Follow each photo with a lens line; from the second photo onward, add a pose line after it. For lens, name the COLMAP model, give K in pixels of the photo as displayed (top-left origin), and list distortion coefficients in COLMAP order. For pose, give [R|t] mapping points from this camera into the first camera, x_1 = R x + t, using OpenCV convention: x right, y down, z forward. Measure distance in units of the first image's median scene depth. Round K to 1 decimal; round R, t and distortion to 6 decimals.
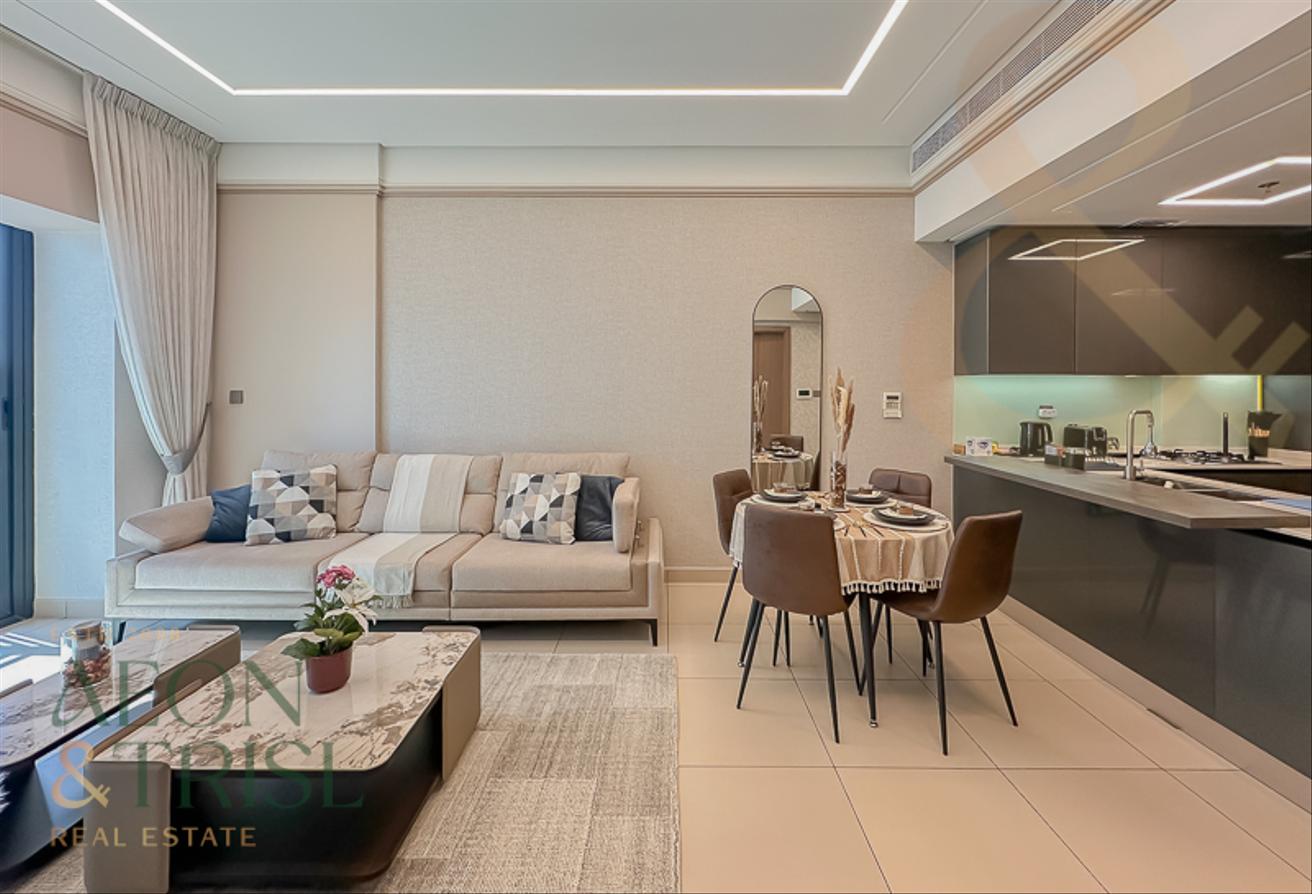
lens RADIAL K [[536.0, 0, 654.8], [0, 536.0, 397.0], [0, 0, 1]] dist [-0.000699, -0.000136]
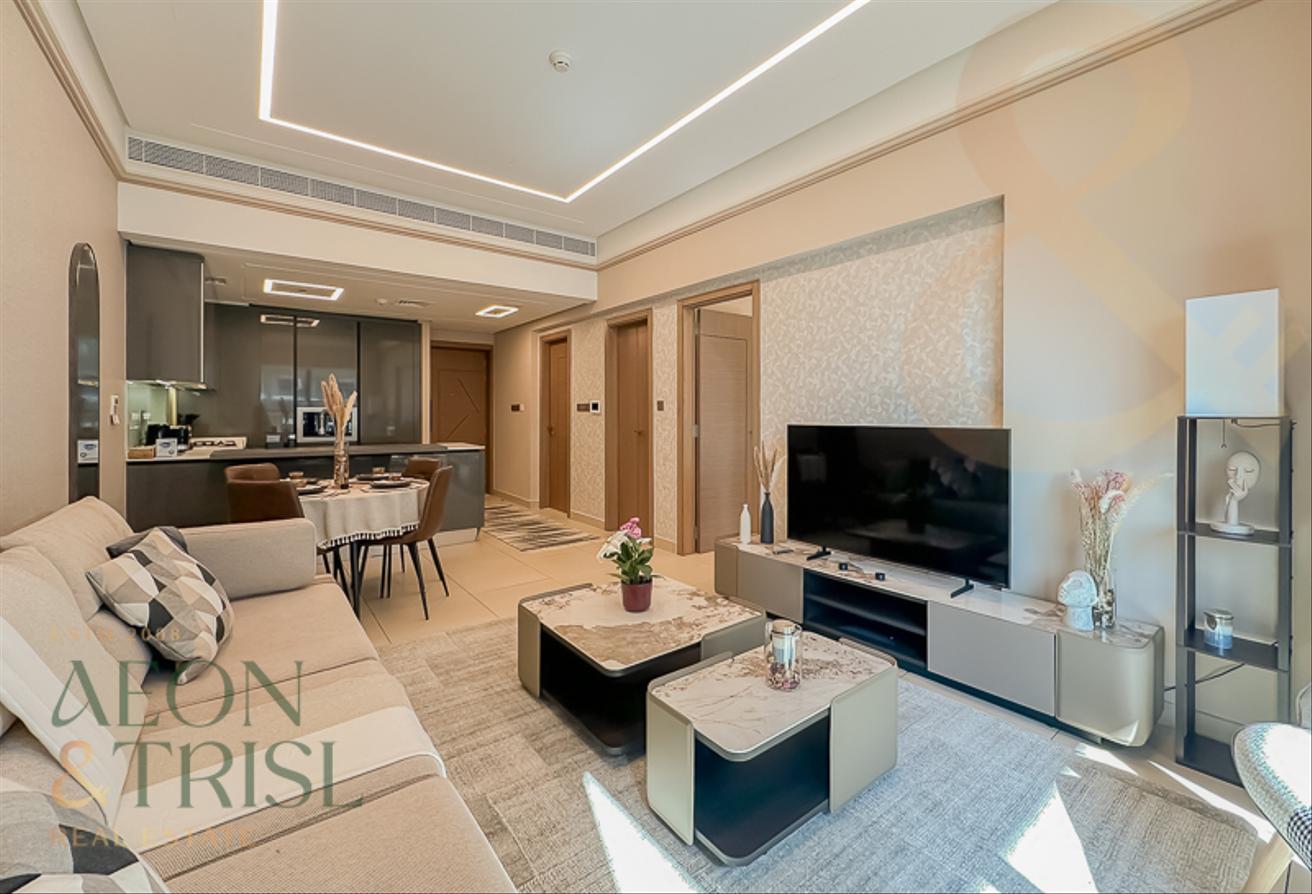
lens RADIAL K [[536.0, 0, 654.8], [0, 536.0, 397.0], [0, 0, 1]] dist [-0.000699, -0.000136]
pose [[-0.612622, 0.015576, 0.790223, -0.950475], [0.004503, 0.999858, -0.016217, 0.019403], [-0.790363, -0.006377, -0.612605, 1.000746]]
